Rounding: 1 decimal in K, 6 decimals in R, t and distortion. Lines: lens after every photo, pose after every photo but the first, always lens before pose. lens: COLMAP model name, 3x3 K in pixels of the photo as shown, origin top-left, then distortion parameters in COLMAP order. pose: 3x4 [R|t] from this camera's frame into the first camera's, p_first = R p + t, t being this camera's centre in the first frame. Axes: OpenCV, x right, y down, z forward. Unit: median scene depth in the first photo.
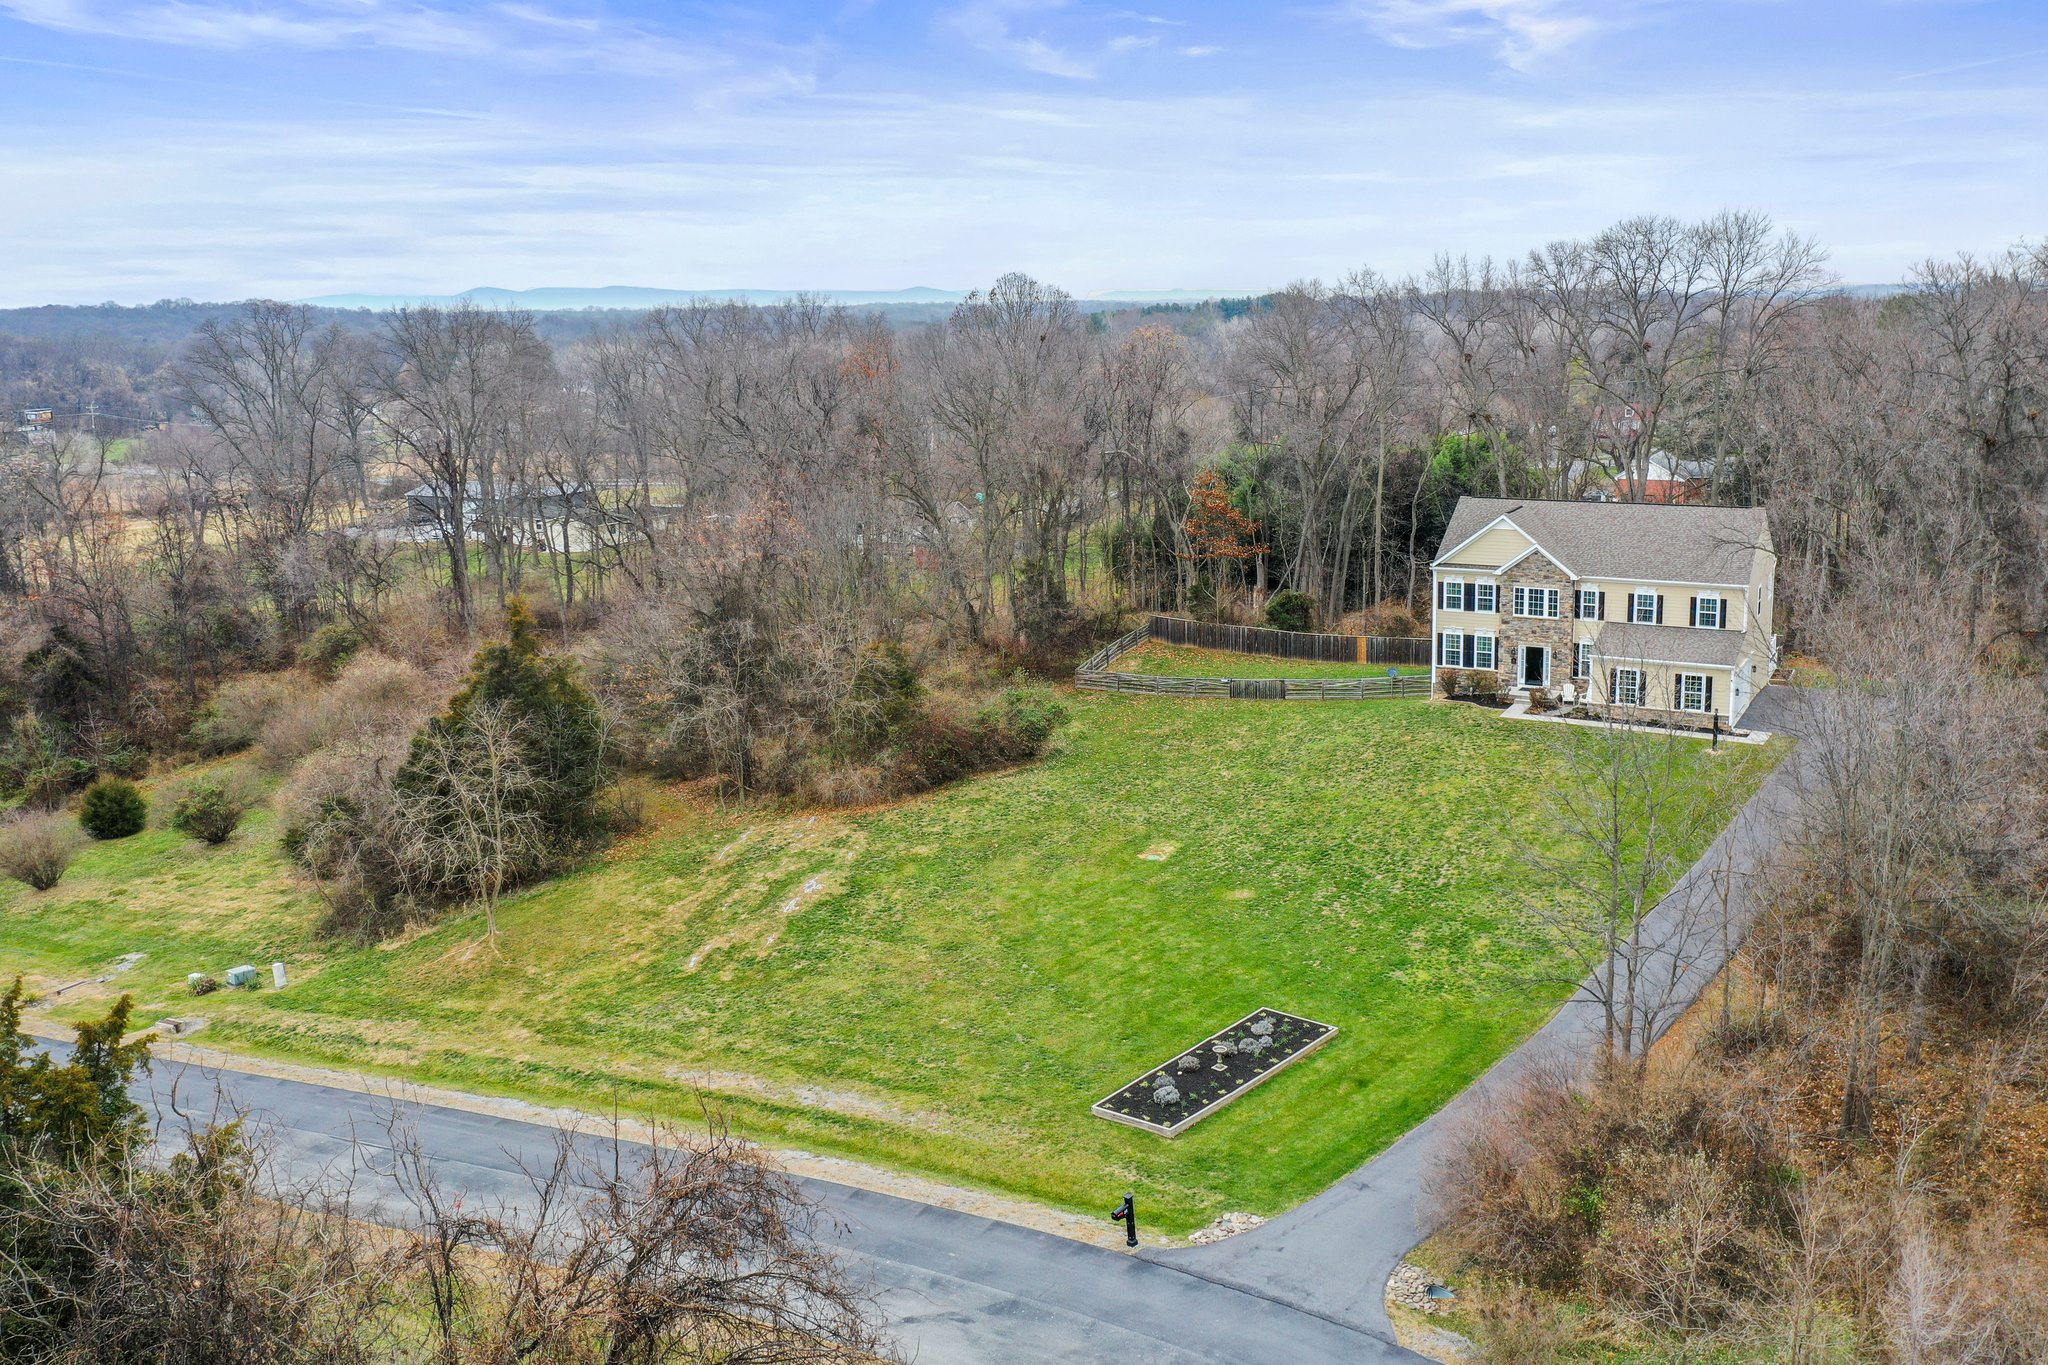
lens RADIAL K [[1714.3, 0, 1137.9], [0, 1714.3, 636.0], [0, 0, 1]] dist [0.000240, -0.002332]
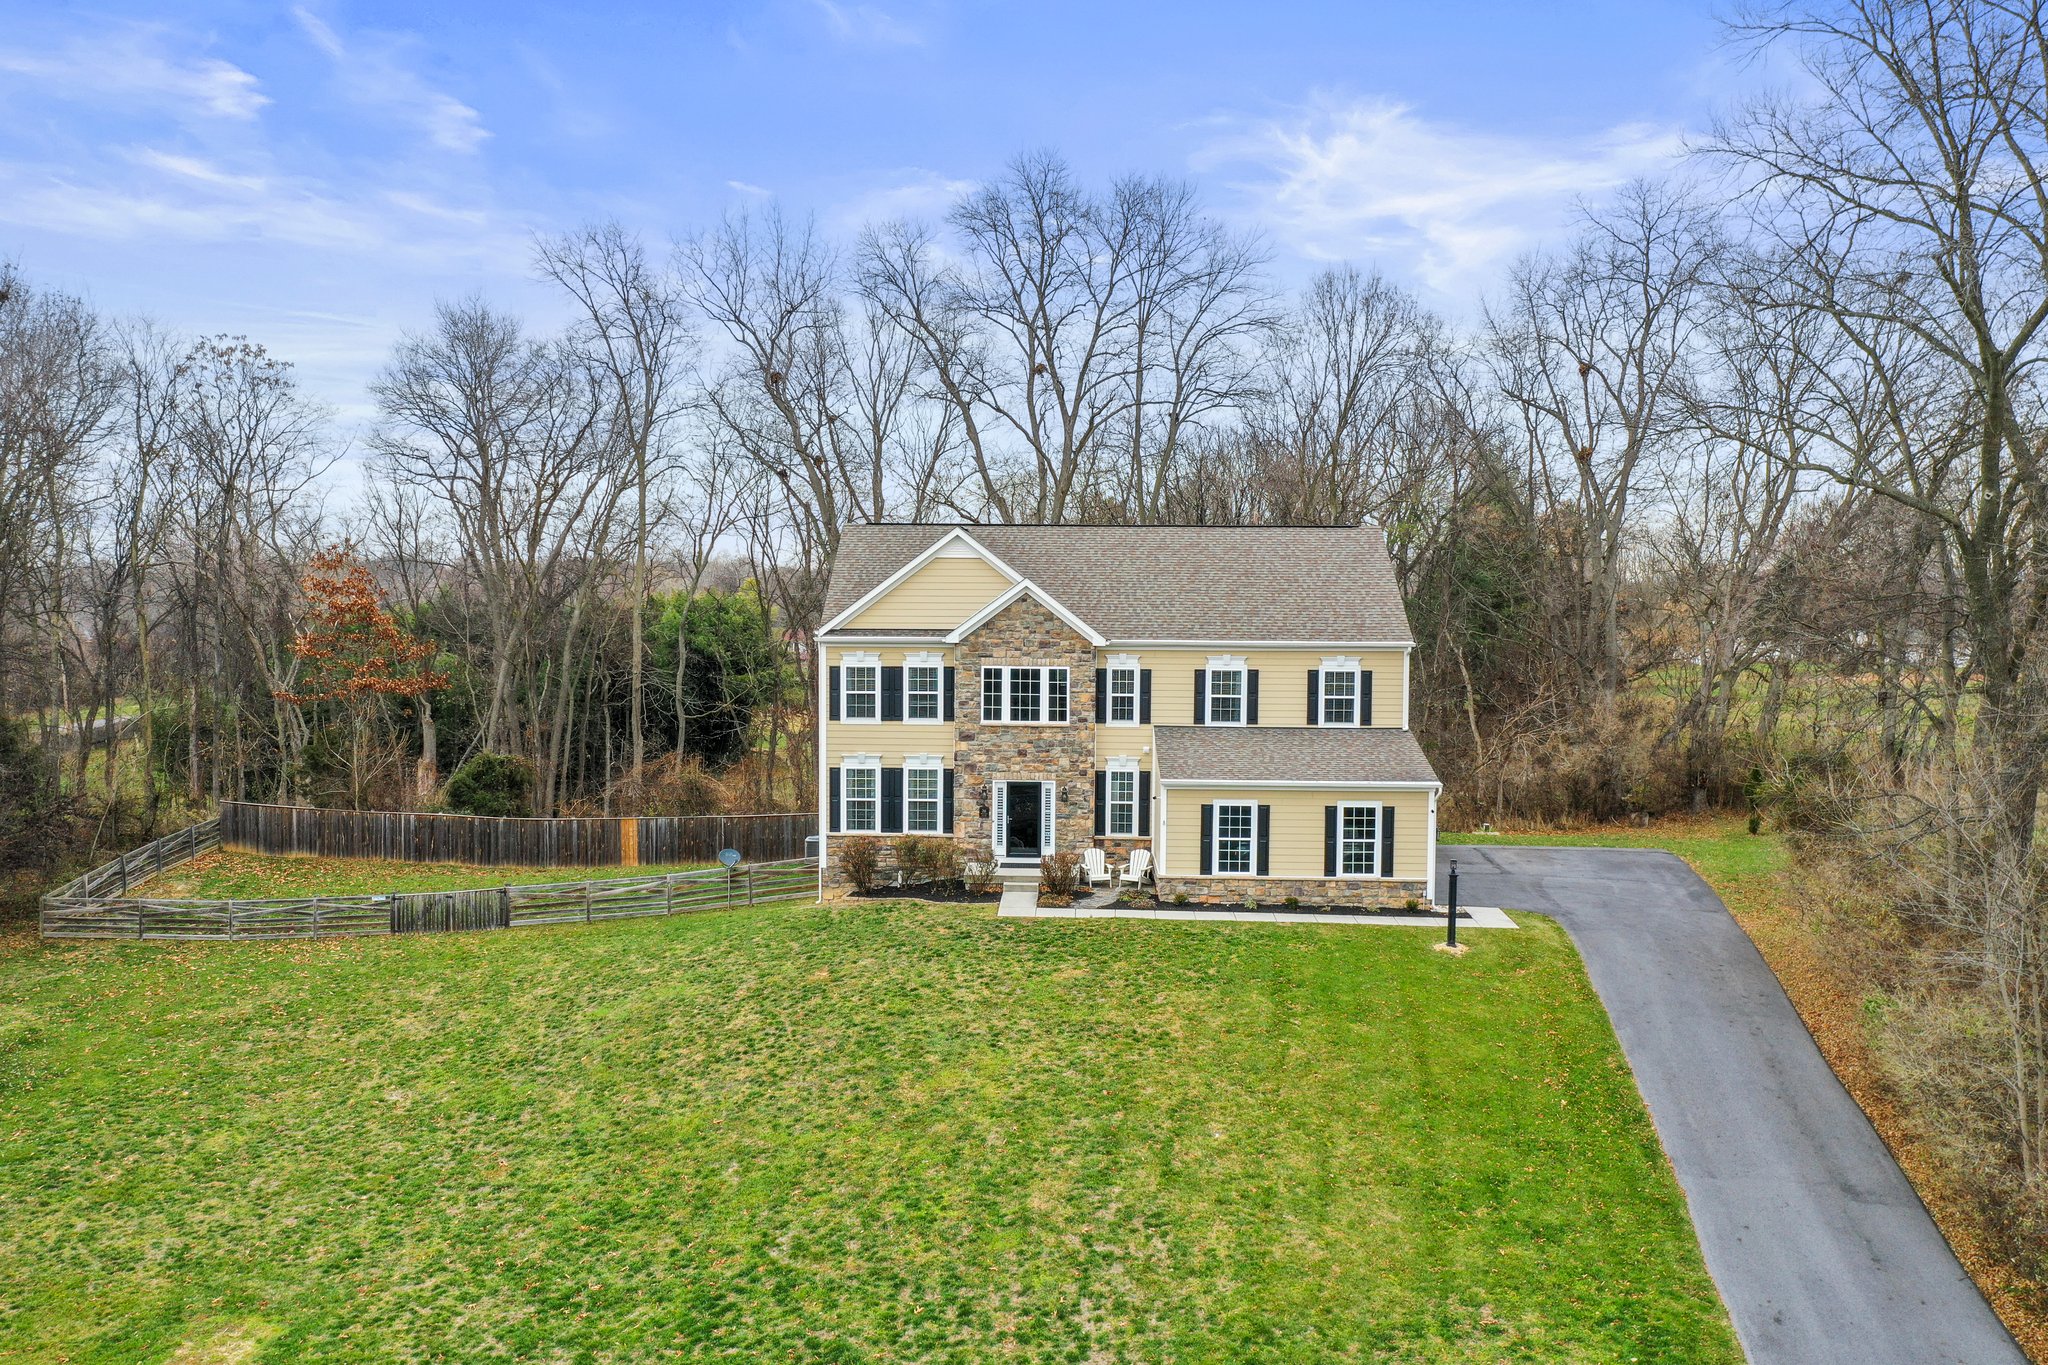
lens RADIAL K [[1627.3, 0, 1016.0], [0, 1627.3, 682.4], [0, 0, 1]] dist [-0.008895, 0.000065]
pose [[0.902585, -0.001241, 0.430510, 0.017764], [0.060551, 0.990422, -0.124092, 0.040299], [-0.426233, 0.138071, 0.894015, 0.594871]]
